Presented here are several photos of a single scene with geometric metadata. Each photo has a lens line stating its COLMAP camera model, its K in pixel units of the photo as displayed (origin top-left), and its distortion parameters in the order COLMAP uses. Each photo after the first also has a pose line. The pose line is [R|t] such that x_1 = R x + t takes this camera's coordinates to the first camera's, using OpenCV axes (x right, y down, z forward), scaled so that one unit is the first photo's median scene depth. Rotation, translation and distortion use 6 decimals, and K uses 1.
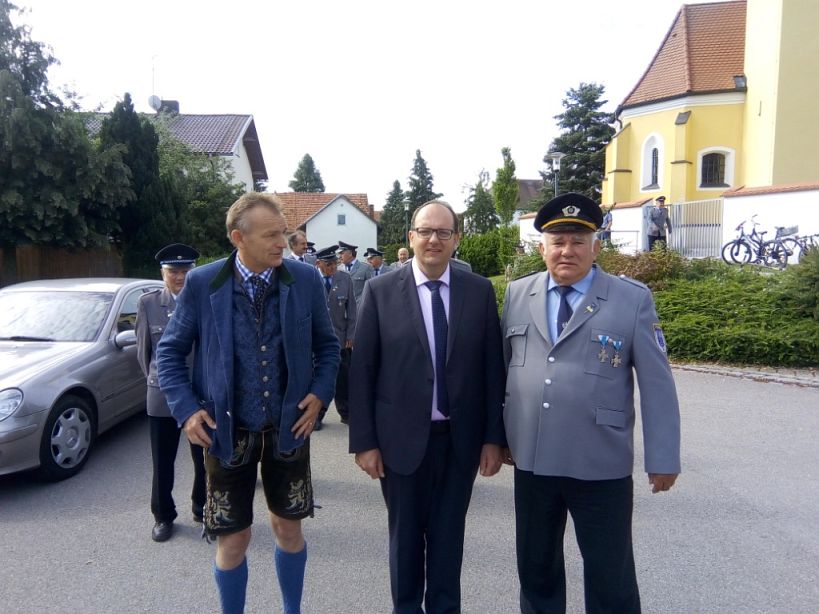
lens RADIAL K [[632.3, 0, 409.5], [0, 632.3, 307.0], [0, 0, 1]] dist [-0.000706, 0.002211]
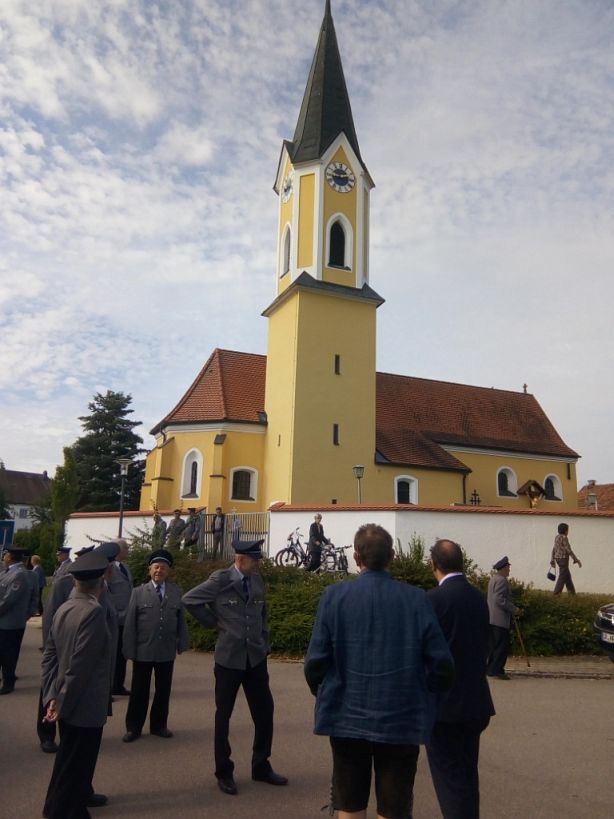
lens RADIAL K [[632.3, 0, 307.0], [0, 632.3, 409.5], [0, 0, 1]] dist [-0.000706, 0.002211]
pose [[0.808926, 0.146327, 0.569410, -0.103845], [0.033353, 0.955549, -0.292941, -0.002697], [-0.586964, 0.255959, 0.768087, -0.008873]]
